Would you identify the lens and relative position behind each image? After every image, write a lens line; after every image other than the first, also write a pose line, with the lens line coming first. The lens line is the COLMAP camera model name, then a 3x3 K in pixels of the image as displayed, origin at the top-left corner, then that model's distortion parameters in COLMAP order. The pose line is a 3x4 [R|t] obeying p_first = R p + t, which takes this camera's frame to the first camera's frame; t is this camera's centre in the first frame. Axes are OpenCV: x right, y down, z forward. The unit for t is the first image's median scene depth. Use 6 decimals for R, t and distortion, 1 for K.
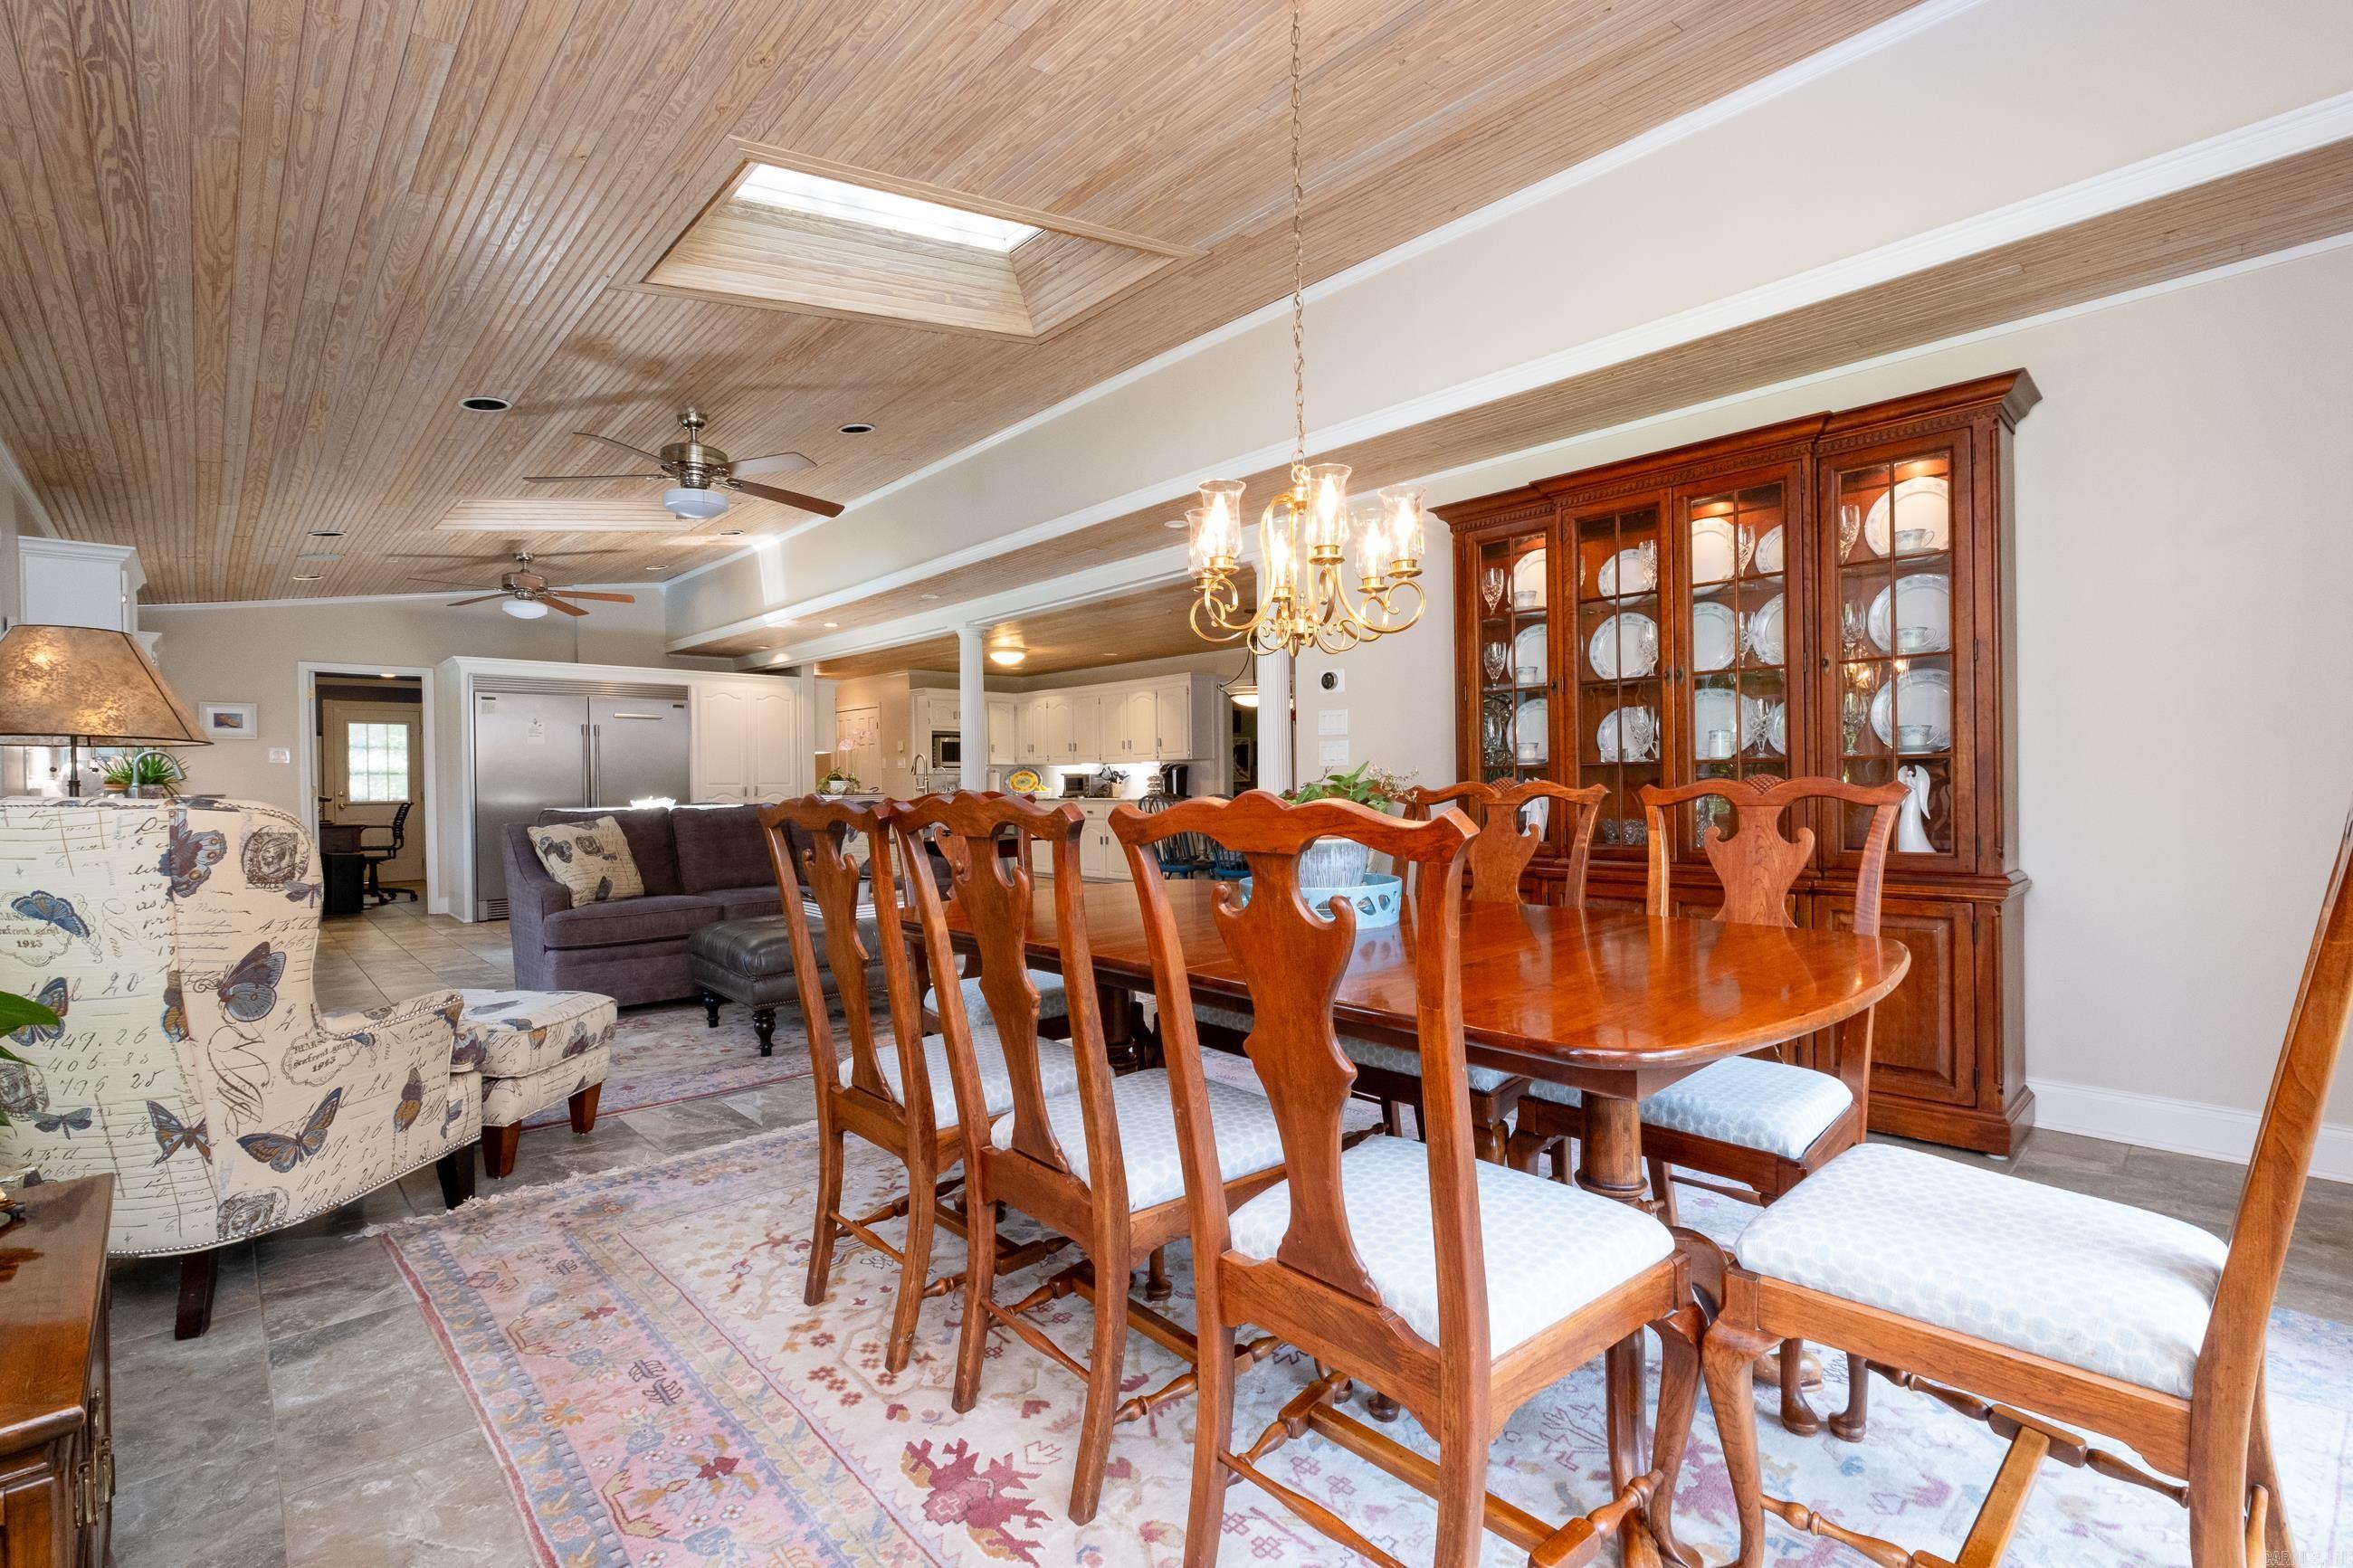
lens RADIAL K [[1051.4, 0, 1142.5], [0, 1051.4, 791.2], [0, 0, 1]] dist [0.016968, 0.000076]
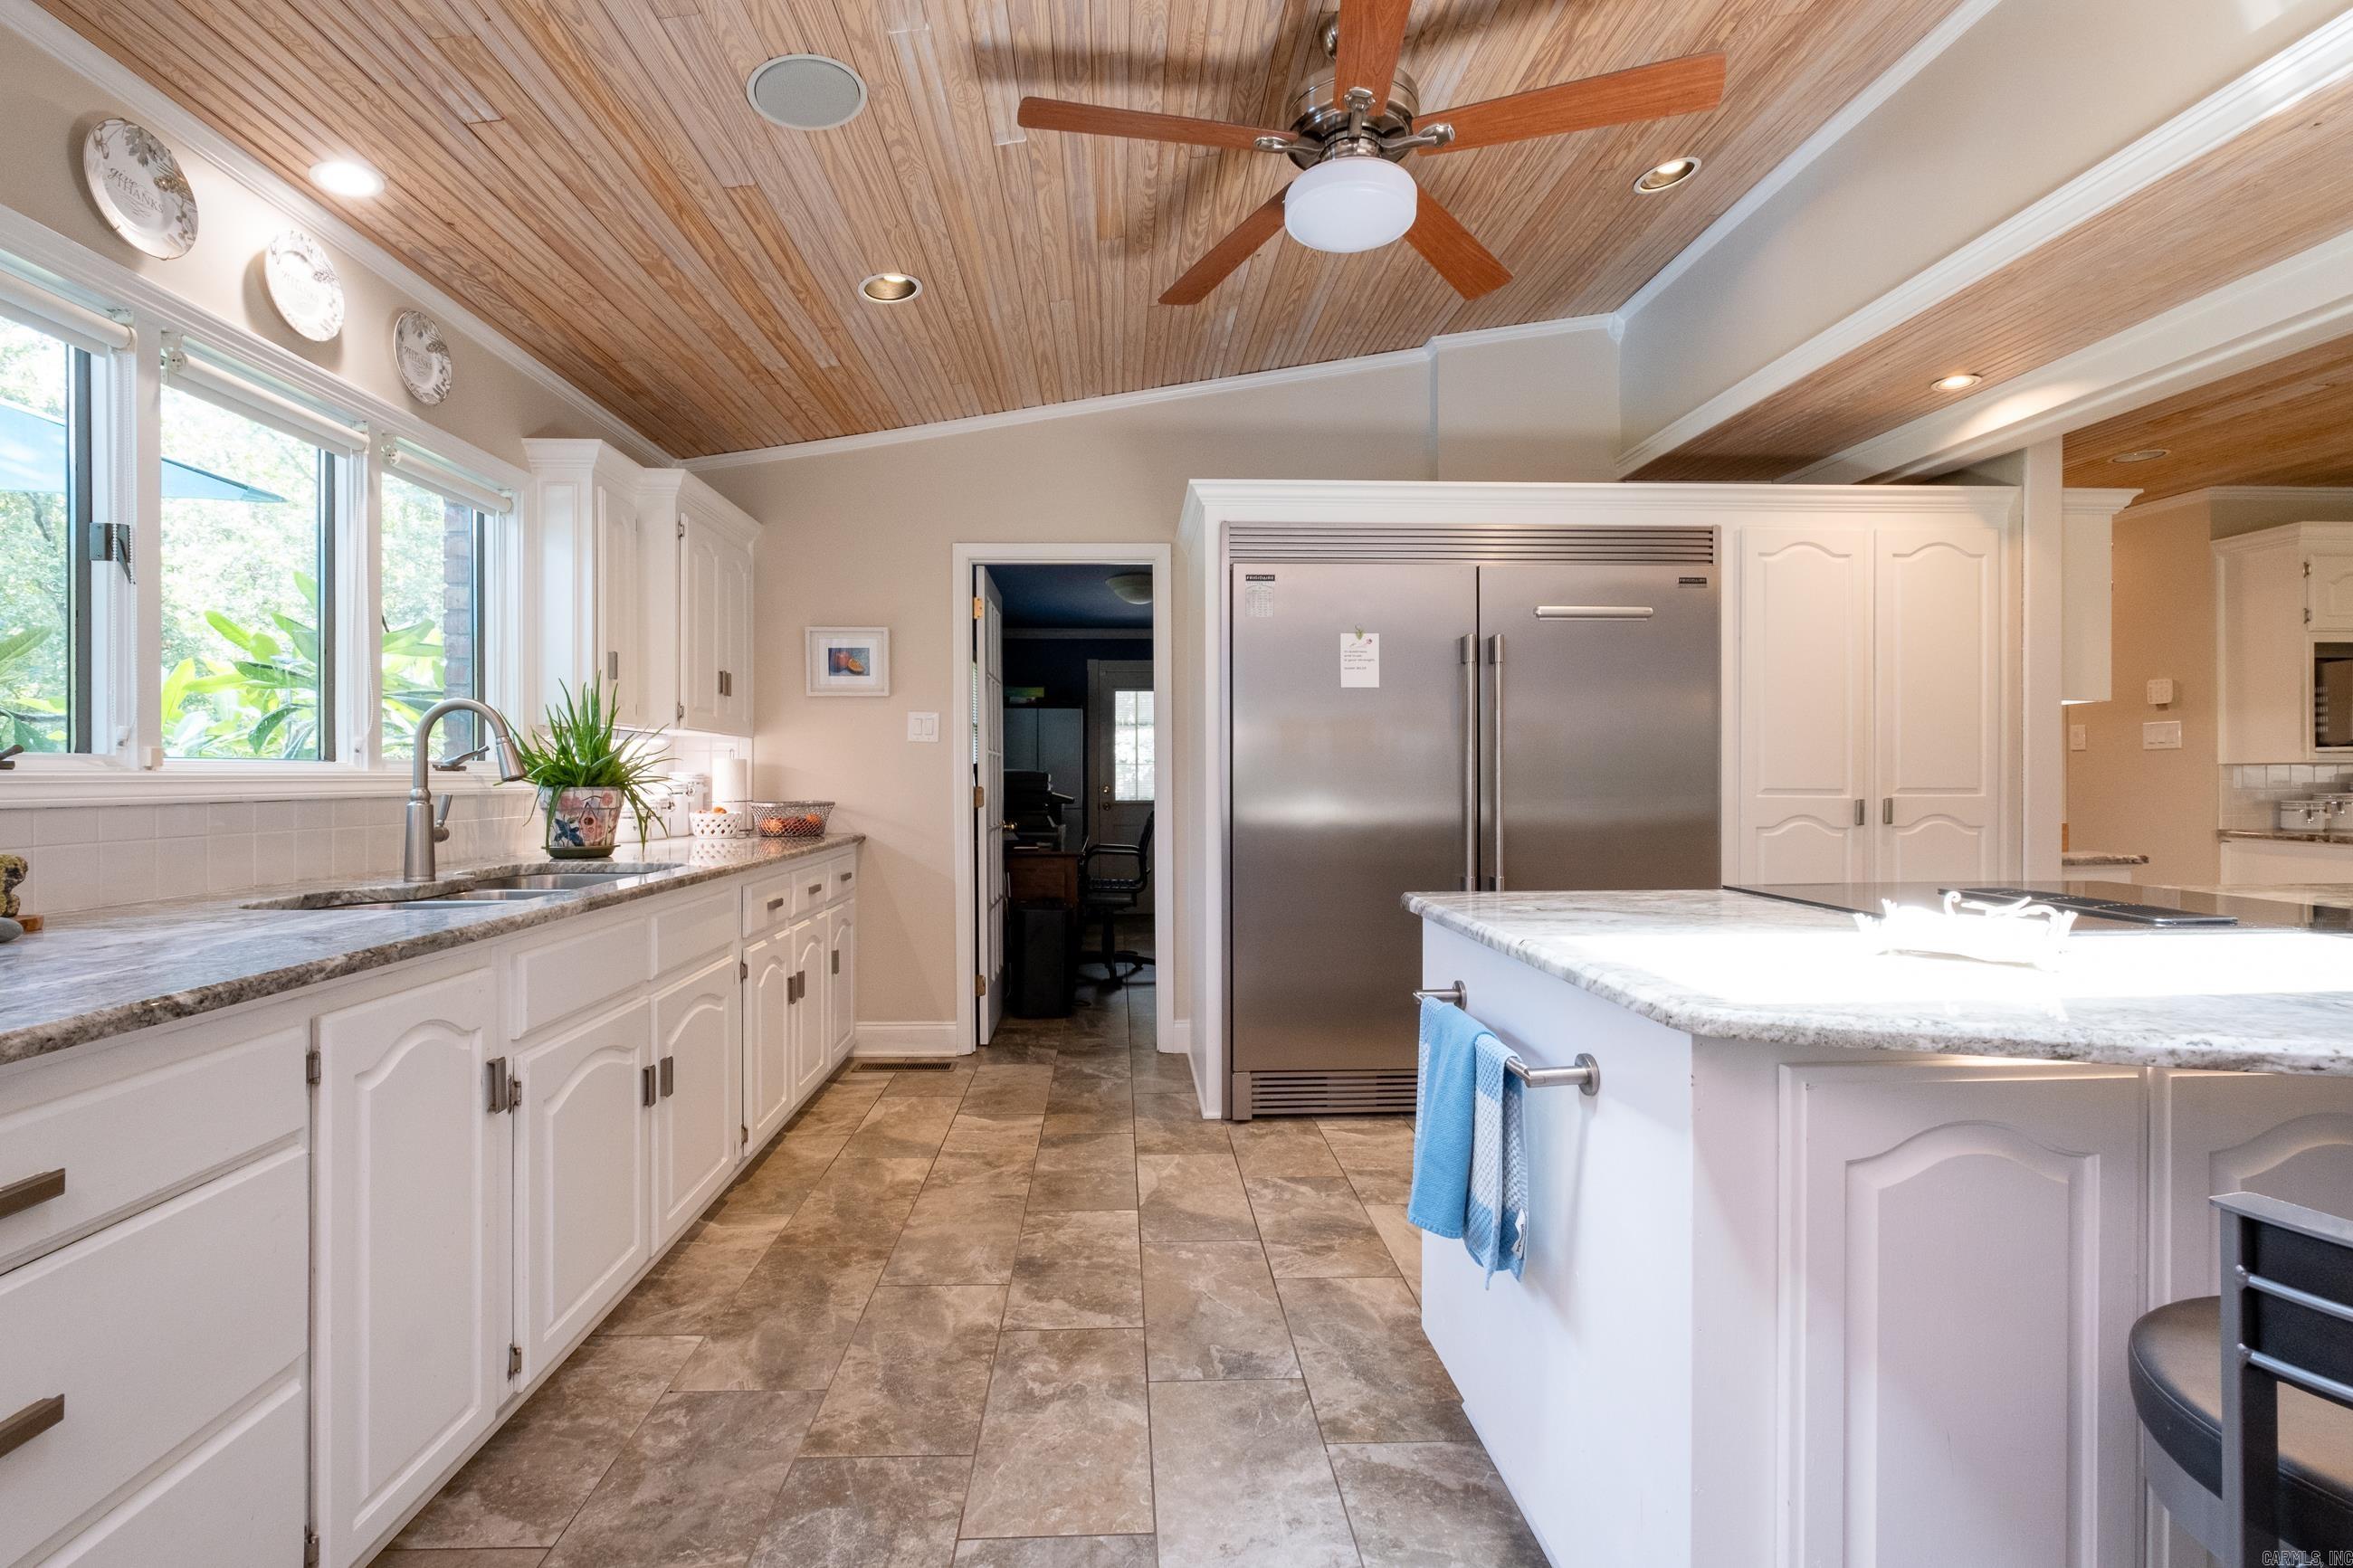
lens RADIAL K [[1046.6, 0, 1176.5], [0, 1046.6, 784.0], [0, 0, 1]] dist [-0.001803, -0.000302]
pose [[0.791367, 0.013809, -0.611186, -0.397021], [-0.010475, 0.999904, 0.009028, -0.011747], [0.611252, -0.000742, 0.791436, 0.663572]]
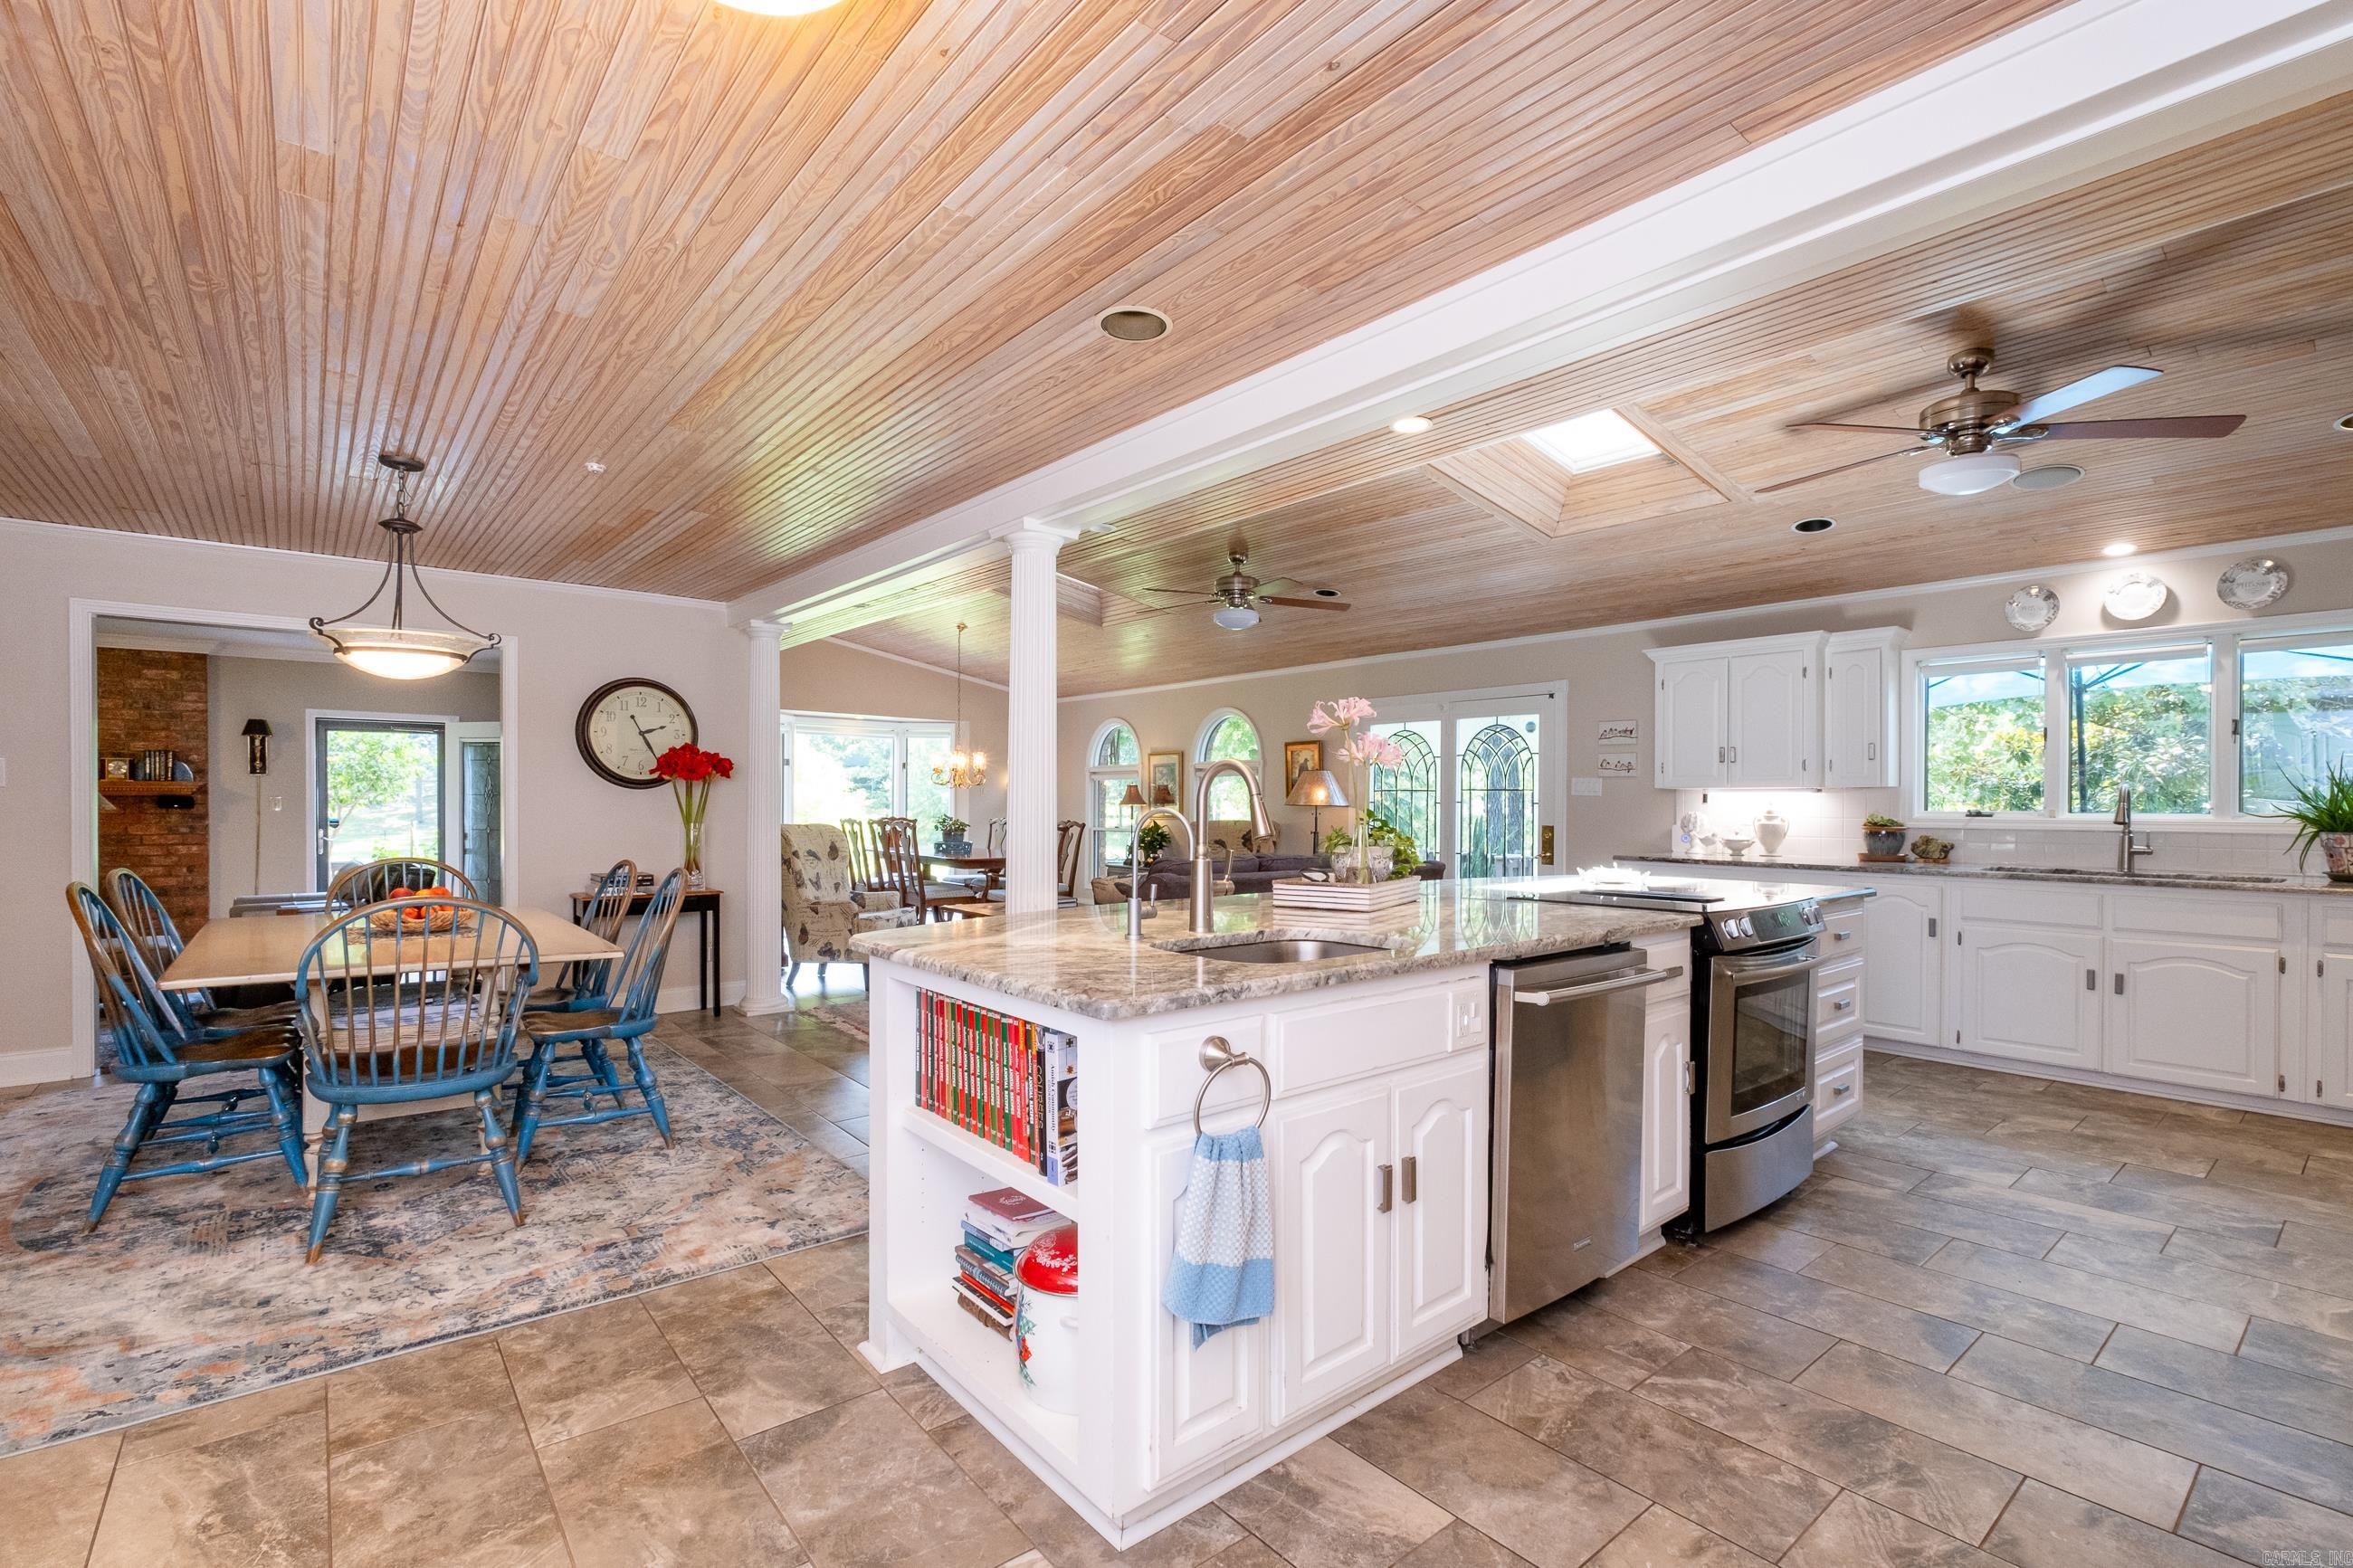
lens RADIAL K [[1047.7, 0, 1161.8], [0, 1047.7, 798.2], [0, 0, 1]] dist [-0.010507, -0.000535]
pose [[-0.999377, 0.005420, 0.034877, -0.220132], [0.005576, 0.999975, 0.004382, -0.026722], [-0.034852, 0.004573, -0.999382, 1.314623]]
